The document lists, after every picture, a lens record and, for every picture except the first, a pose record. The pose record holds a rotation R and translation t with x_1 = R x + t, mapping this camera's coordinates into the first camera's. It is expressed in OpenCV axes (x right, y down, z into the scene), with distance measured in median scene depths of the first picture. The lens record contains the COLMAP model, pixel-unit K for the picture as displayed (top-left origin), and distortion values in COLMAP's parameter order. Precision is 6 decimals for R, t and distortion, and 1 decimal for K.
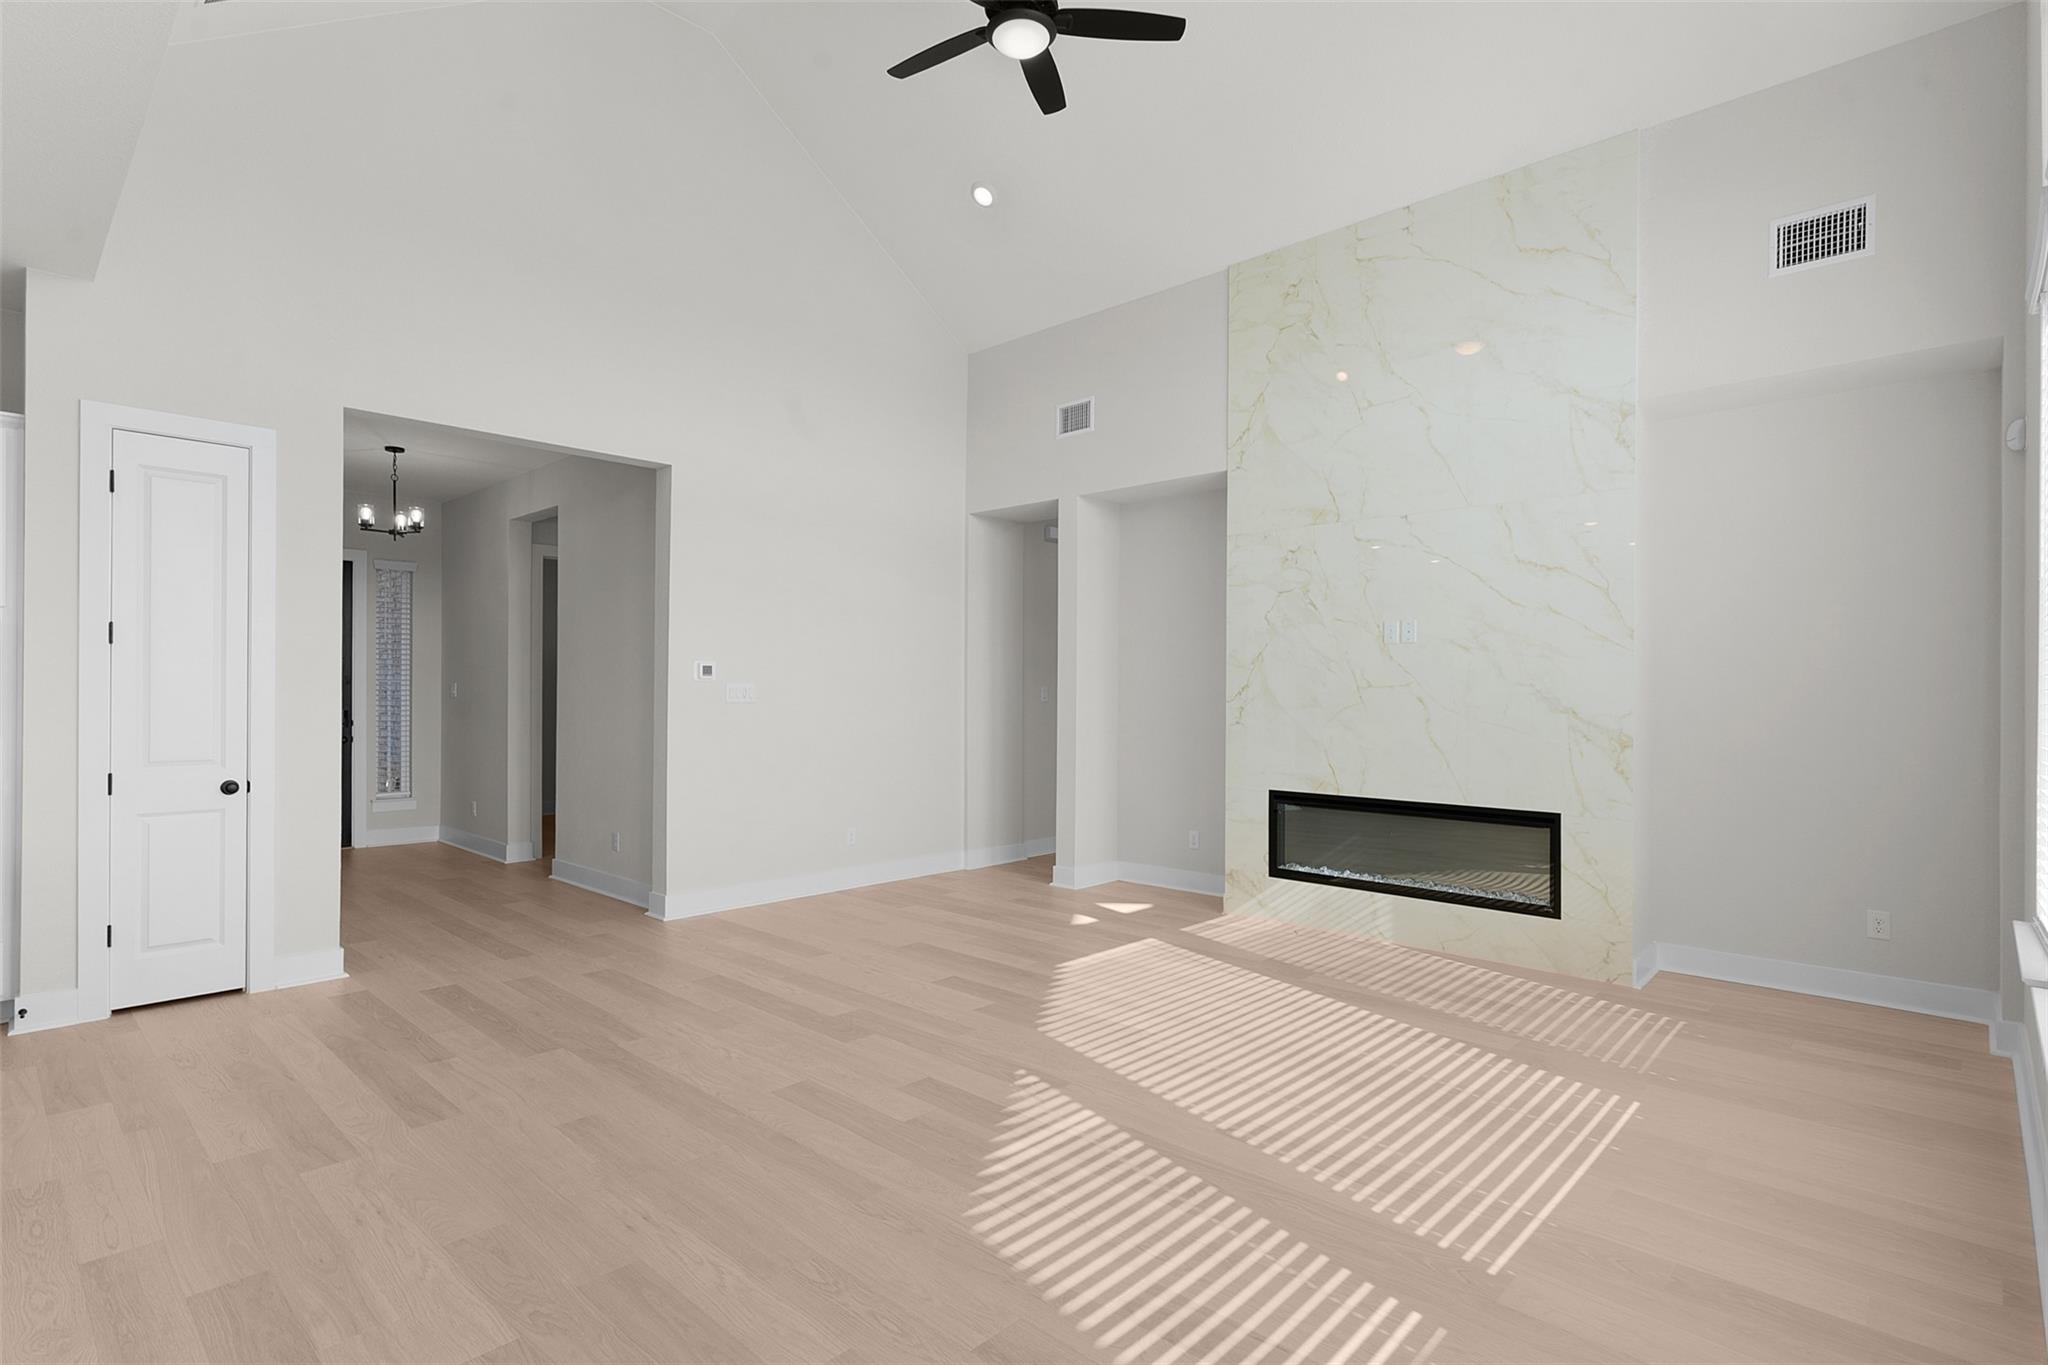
lens RADIAL K [[998.3, 0, 1017.2], [0, 998.3, 689.0], [0, 0, 1]] dist [-0.006592, -0.000546]
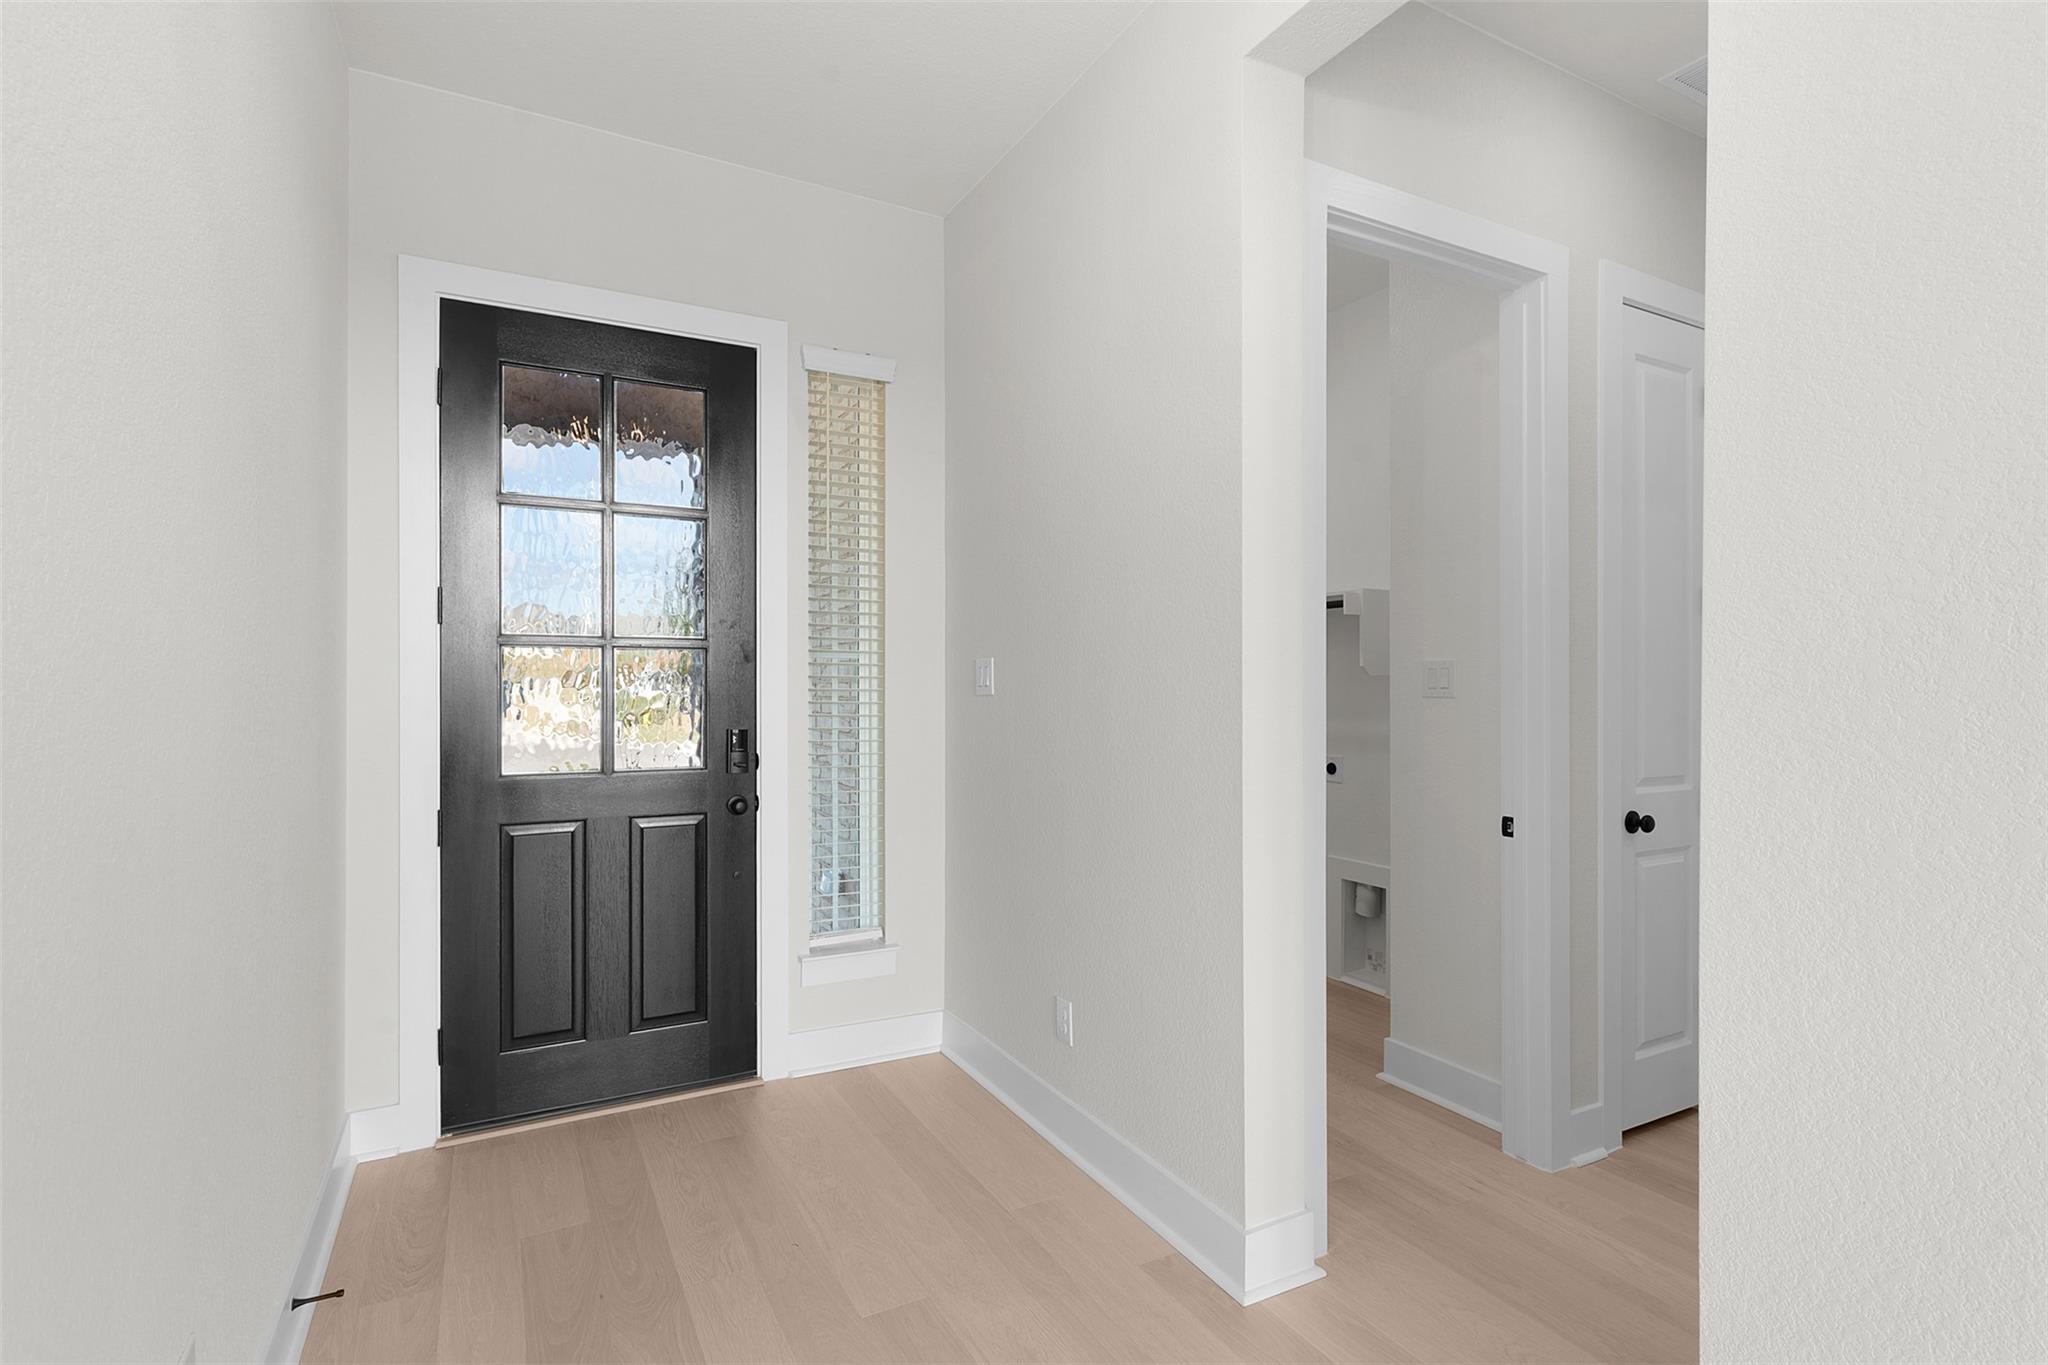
lens RADIAL K [[998.3, 0, 1029.5], [0, 998.3, 679.6], [0, 0, 1]] dist [-0.006592, -0.000546]
pose [[0.948340, -0.006043, -0.317198, -0.301193], [0.009906, 0.999895, 0.010568, -0.001205], [0.317101, -0.013164, 0.948300, 0.452520]]
